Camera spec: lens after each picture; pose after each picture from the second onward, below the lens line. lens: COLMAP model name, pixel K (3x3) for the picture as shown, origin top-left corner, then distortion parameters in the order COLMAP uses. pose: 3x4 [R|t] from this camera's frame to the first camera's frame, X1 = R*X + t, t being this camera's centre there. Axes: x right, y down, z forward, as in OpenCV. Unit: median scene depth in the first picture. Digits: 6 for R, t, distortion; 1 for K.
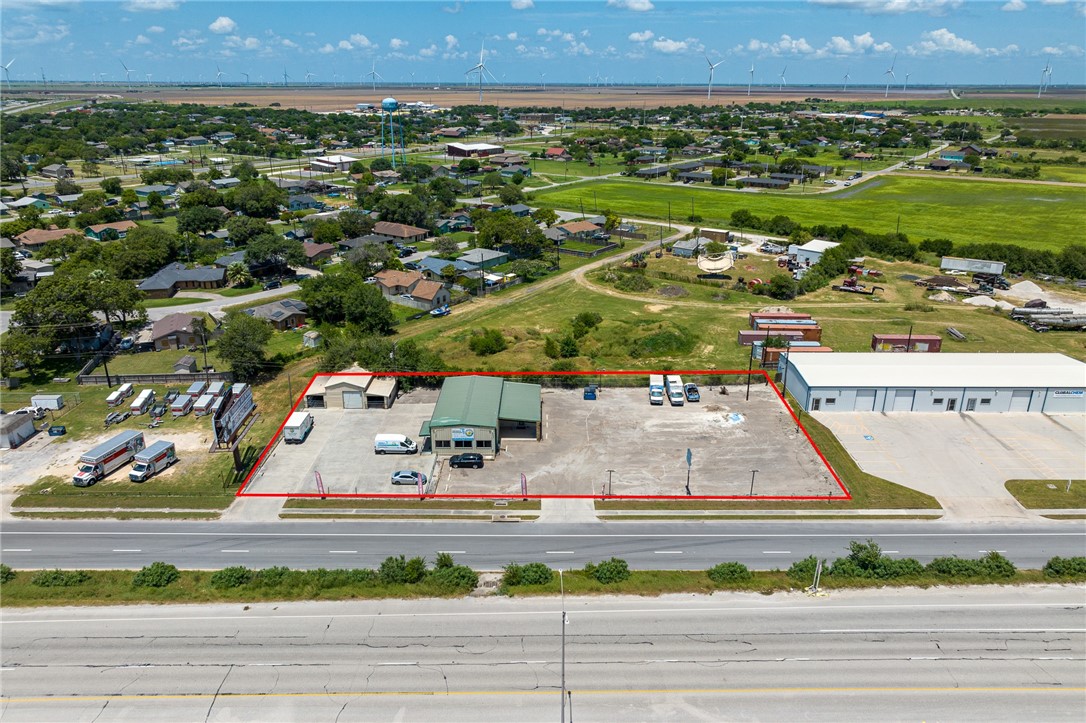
lens RADIAL K [[747.4, 0, 543.0], [0, 747.4, 361.5], [0, 0, 1]] dist [-0.001917, 0.003010]
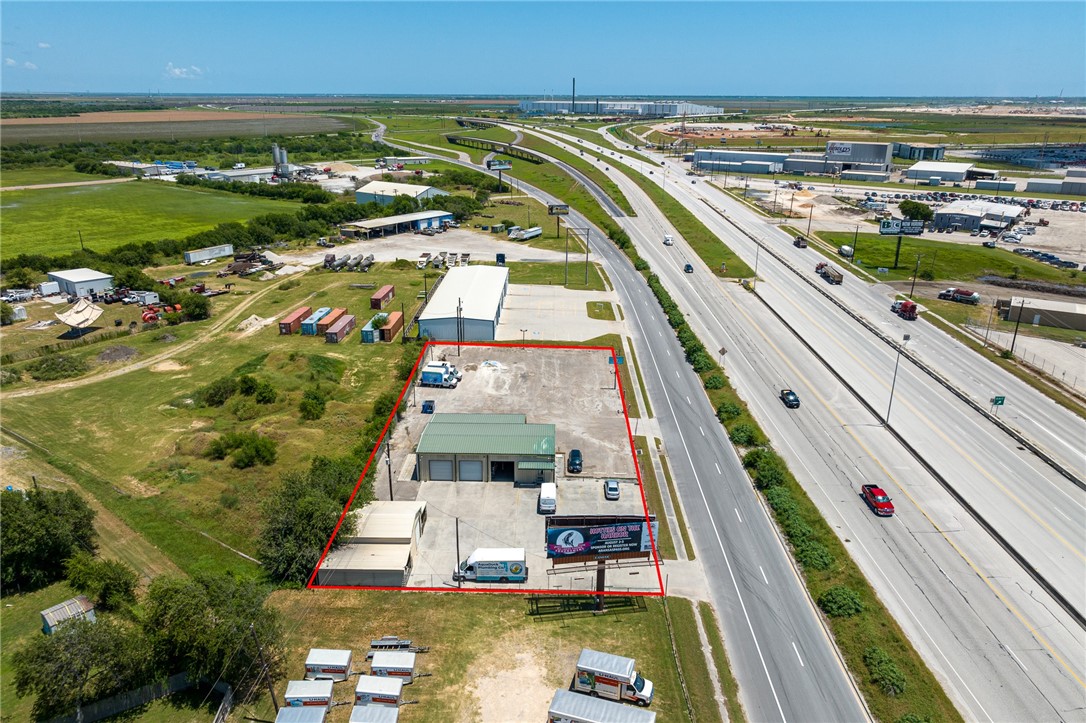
lens RADIAL K [[747.4, 0, 543.0], [0, 747.4, 361.5], [0, 0, 1]] dist [-0.001917, 0.003010]
pose [[0.018099, -0.342231, 0.939442, -0.822351], [0.347658, 0.883119, 0.315015, -0.262218], [-0.937447, 0.320903, 0.134963, 0.702079]]
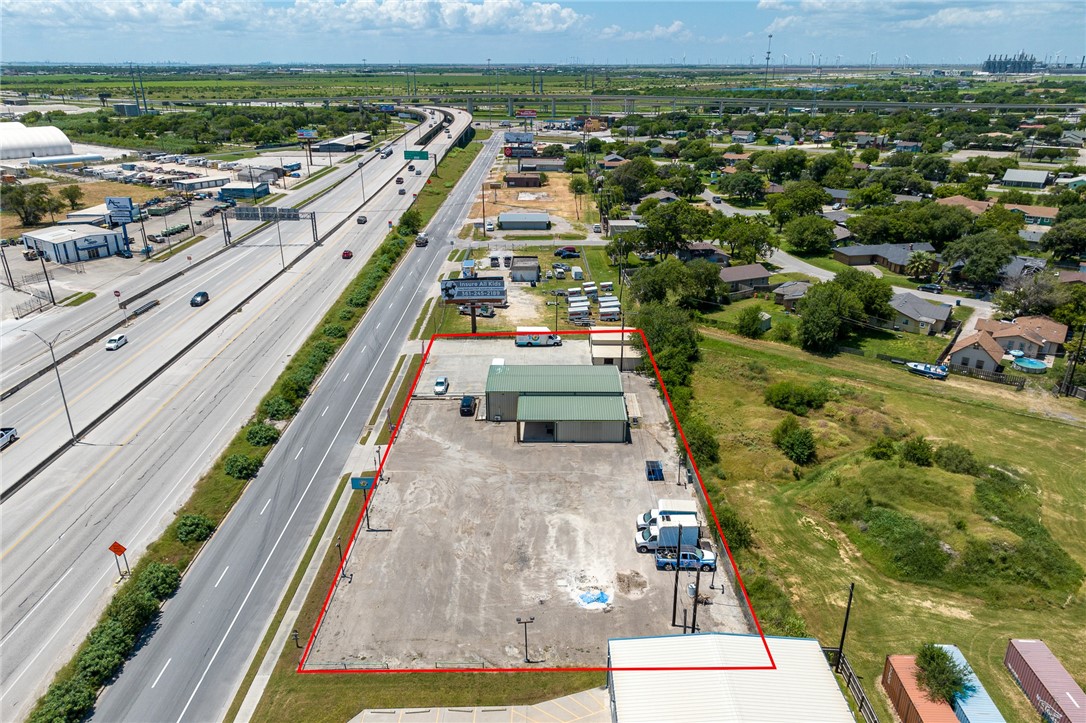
lens RADIAL K [[761.7, 0, 543.0], [0, 761.7, 361.5], [0, 0, 1]] dist [-0.003347, 0.001703]
pose [[-0.001659, 0.363854, -0.931455, 0.683294], [-0.351844, 0.871685, 0.341132, -0.250485], [0.936057, 0.328293, 0.126574, 0.771084]]
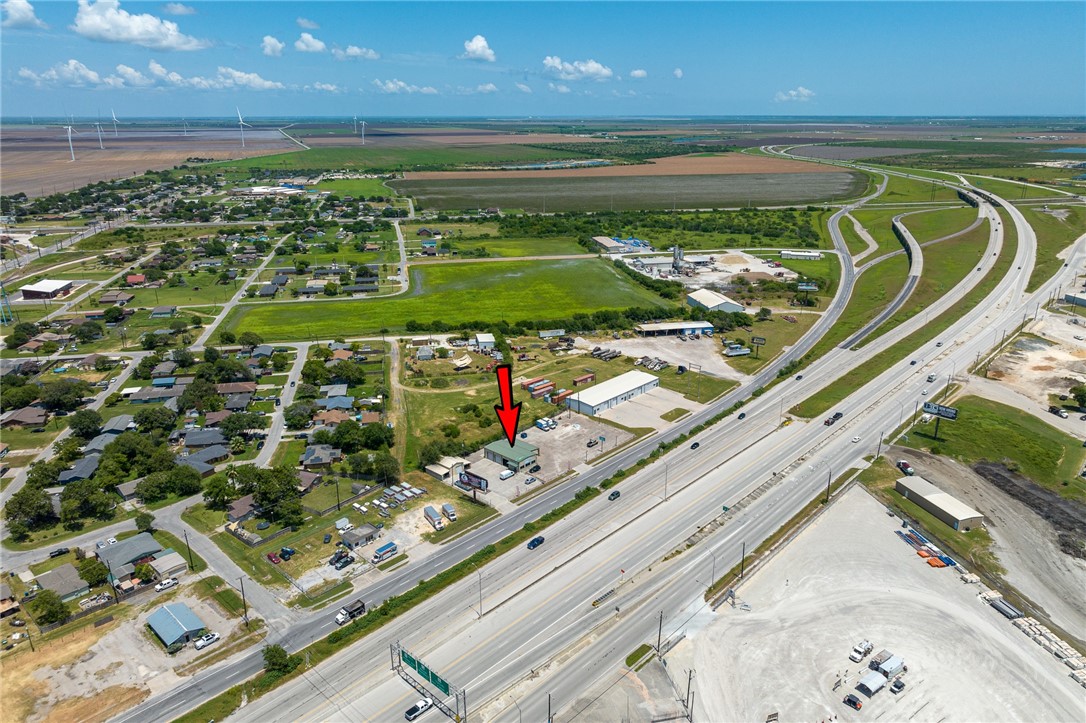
lens RADIAL K [[747.4, 0, 543.0], [0, 747.4, 361.5], [0, 0, 1]] dist [-0.001917, 0.003010]
pose [[0.680871, -0.237314, 0.692891, -1.475991], [0.262354, 0.962298, 0.071783, -0.335855], [-0.683802, 0.132908, 0.717461, -0.774312]]
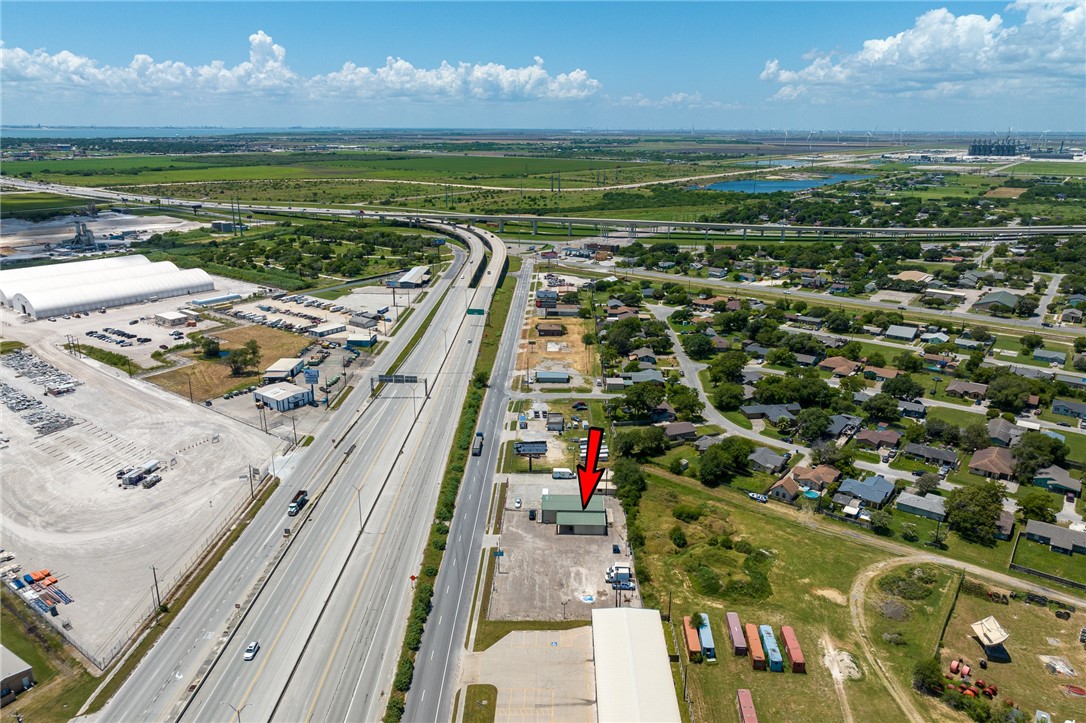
lens RADIAL K [[747.4, 0, 543.0], [0, 747.4, 361.5], [0, 0, 1]] dist [-0.001917, 0.003010]
pose [[-0.021810, 0.298293, -0.954225, 1.489286], [-0.357053, 0.889183, 0.286122, -0.725677], [0.933829, 0.346950, 0.087113, 0.560353]]
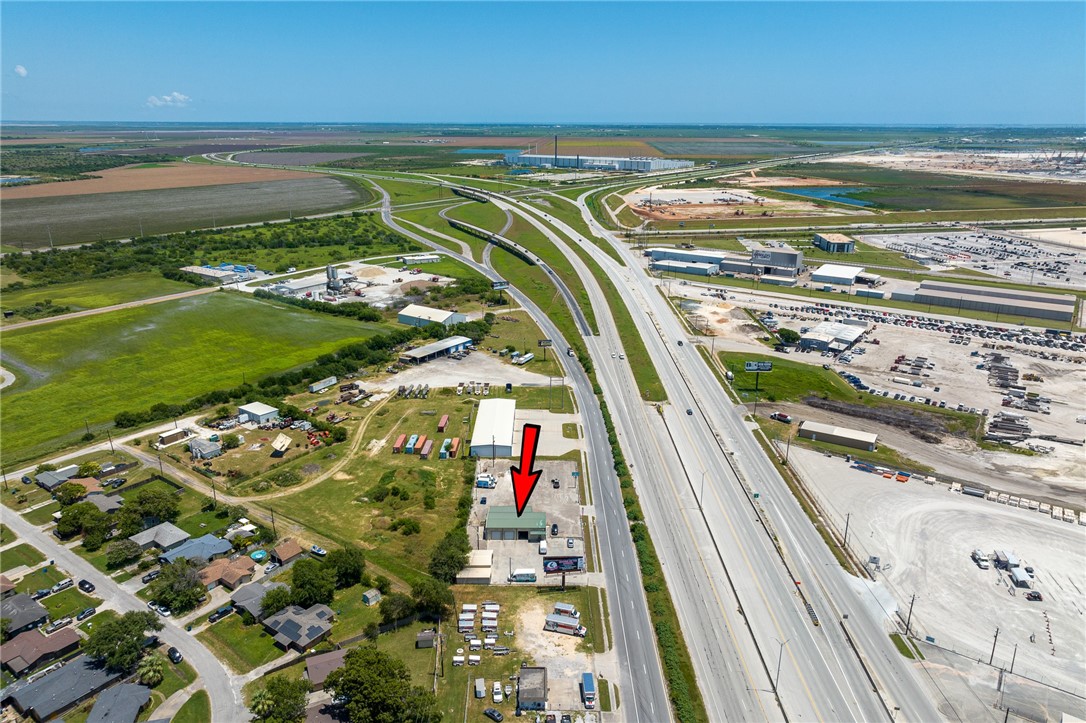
lens RADIAL K [[747.4, 0, 543.0], [0, 747.4, 361.5], [0, 0, 1]] dist [-0.001917, 0.003010]
pose [[-0.003358, -0.313213, 0.949677, -1.706766], [0.349102, 0.889565, 0.294622, -0.815945], [-0.937079, 0.332523, 0.106355, 0.508444]]
